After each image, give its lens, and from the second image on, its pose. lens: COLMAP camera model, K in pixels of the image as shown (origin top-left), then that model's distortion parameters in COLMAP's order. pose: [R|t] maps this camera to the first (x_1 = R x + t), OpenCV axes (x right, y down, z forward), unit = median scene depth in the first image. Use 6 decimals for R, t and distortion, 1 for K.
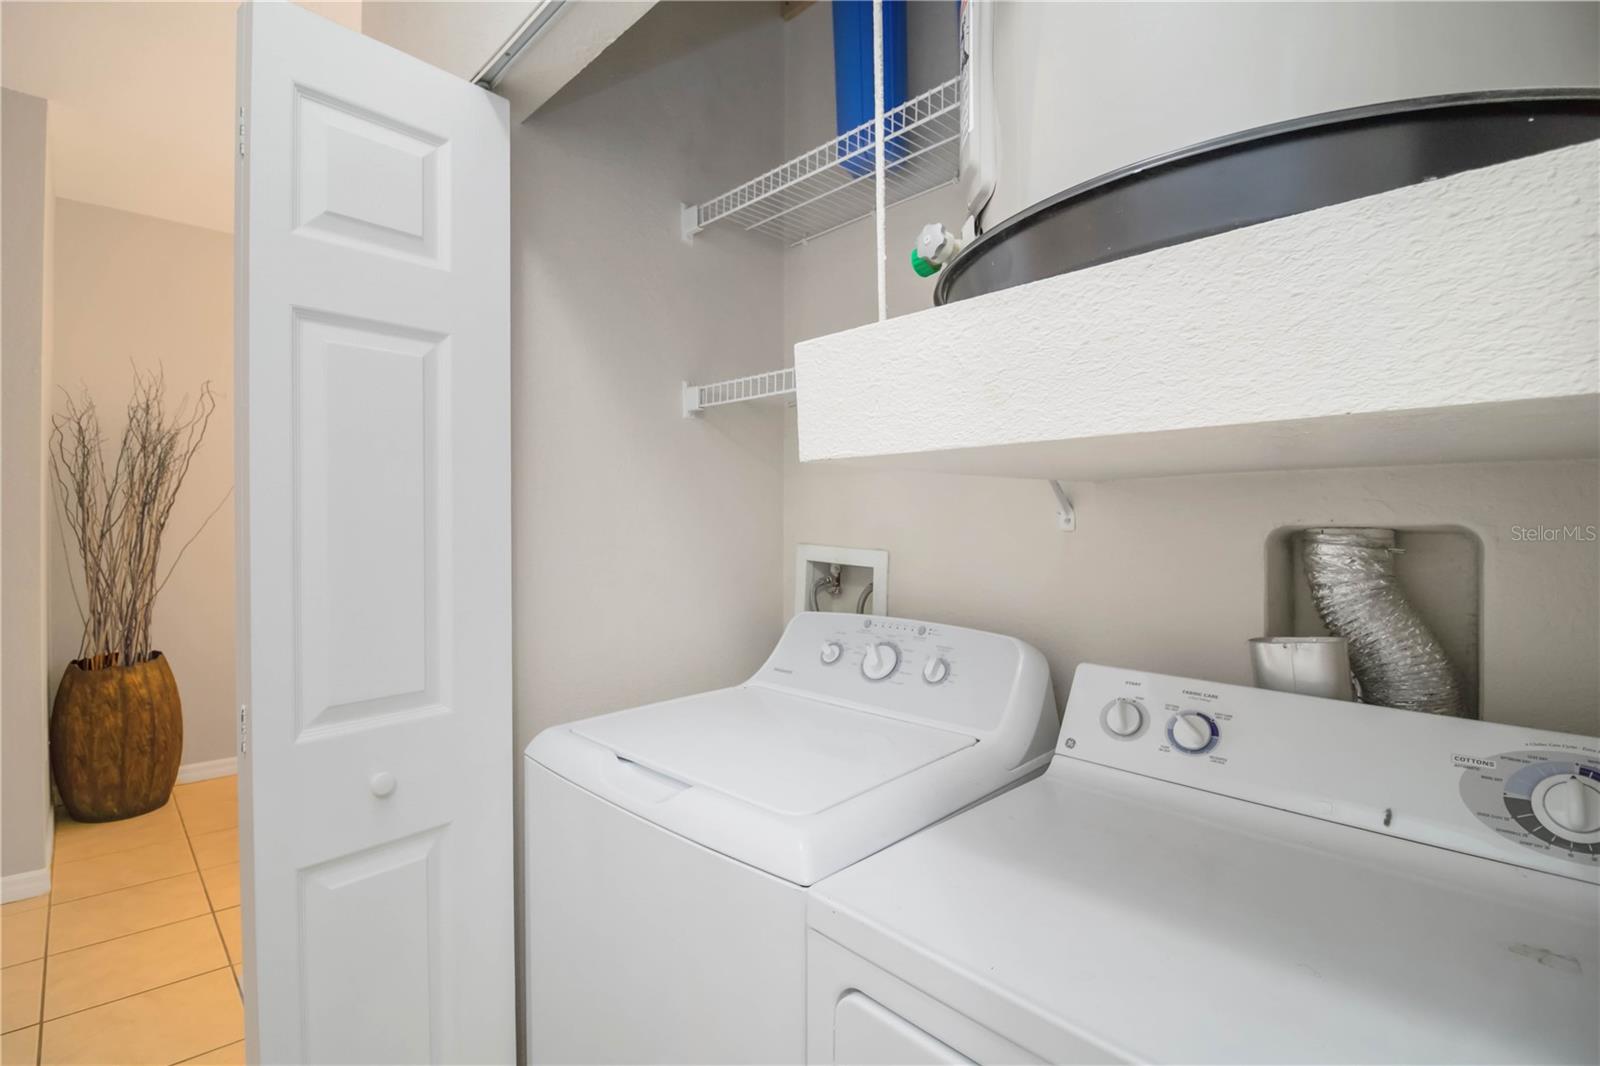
lens RADIAL K [[748.3, 0, 809.8], [0, 748.3, 526.0], [0, 0, 1]] dist [-0.007328, -0.007199]
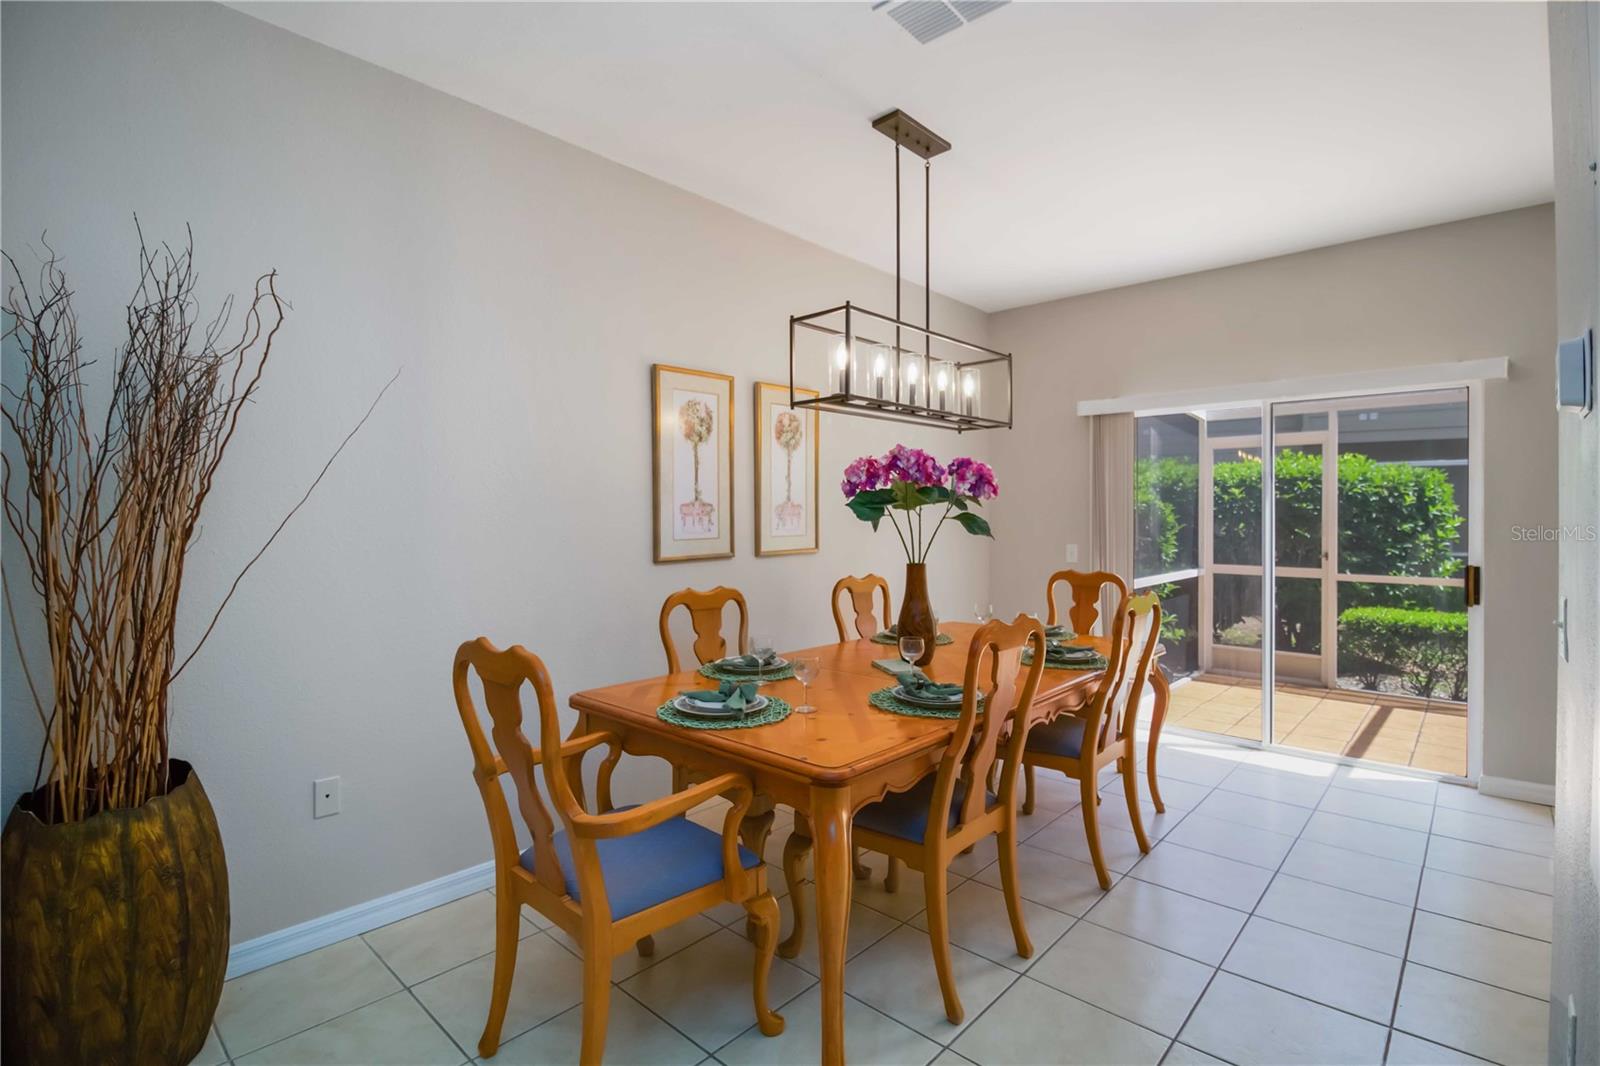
lens RADIAL K [[748.3, 0, 803.6], [0, 748.3, 519.2], [0, 0, 1]] dist [-0.007328, -0.007199]
pose [[0.998940, -0.005704, 0.045667, -0.475876], [0.005919, 0.999972, -0.004564, -0.004407], [-0.045639, 0.004829, 0.998946, 0.461192]]
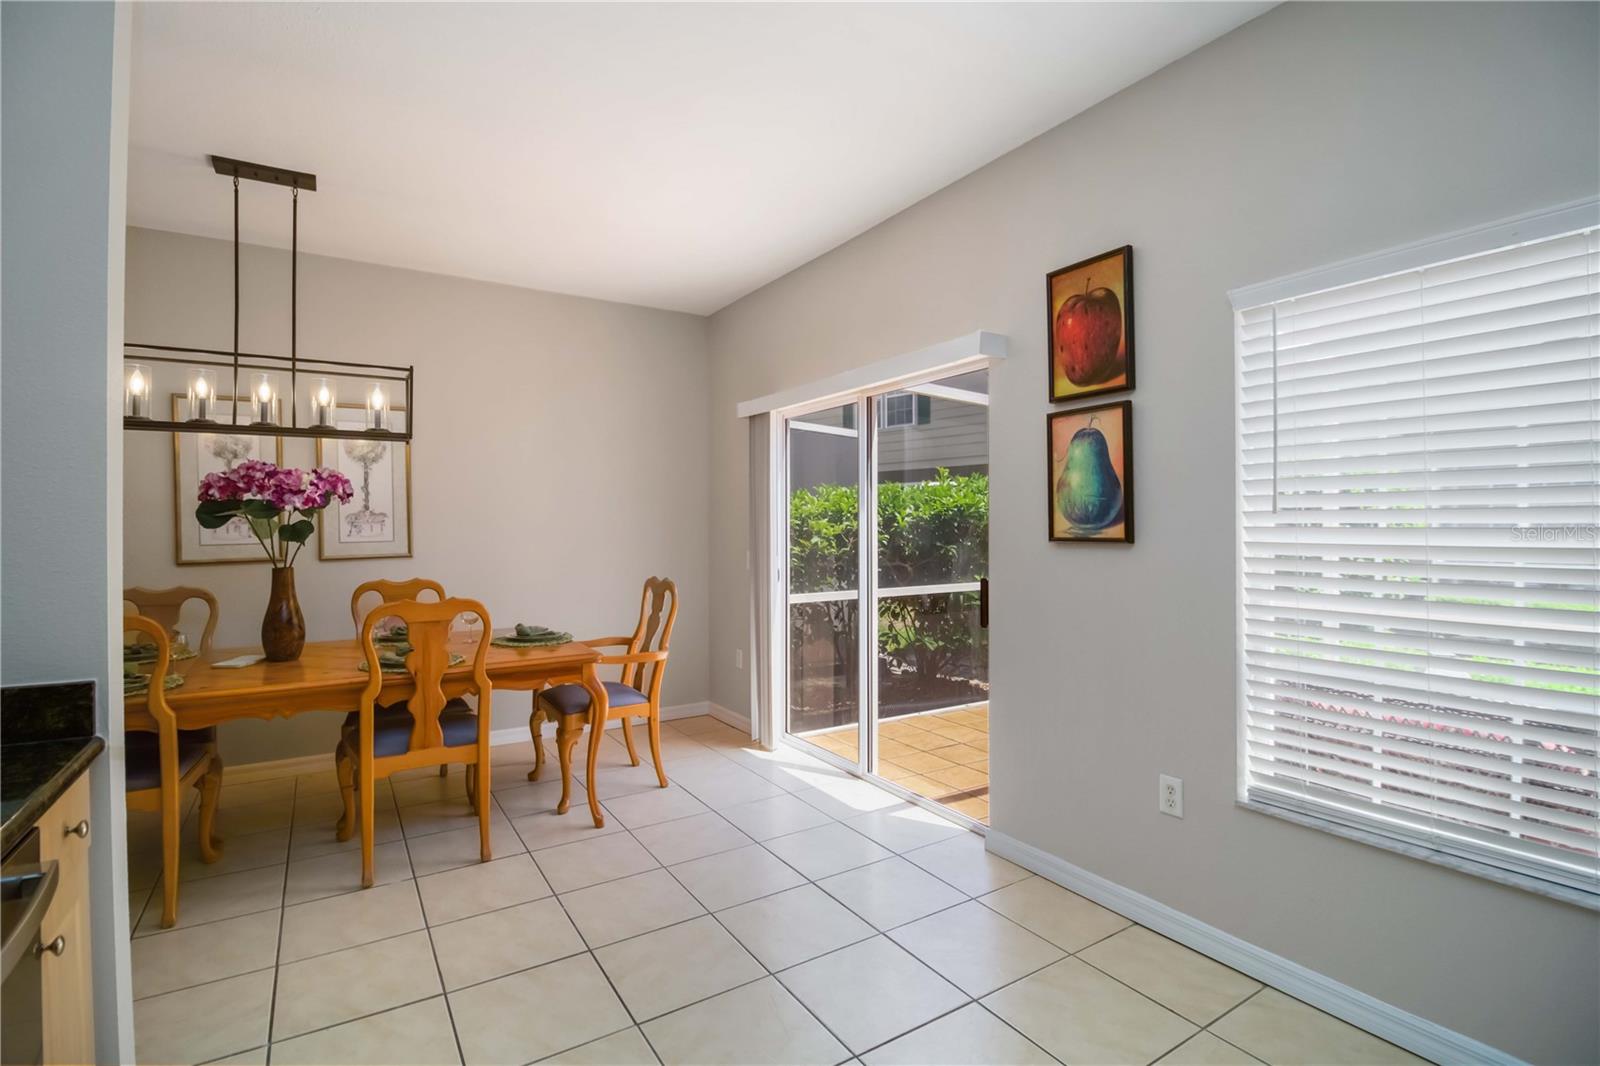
lens RADIAL K [[748.3, 0, 800.1], [0, 748.3, 531.9], [0, 0, 1]] dist [-0.007328, -0.007199]
pose [[0.978005, -0.006267, -0.208486, 0.513353], [0.007157, 0.999968, 0.003516, -0.000223], [0.208458, -0.004931, 0.978019, 0.539900]]
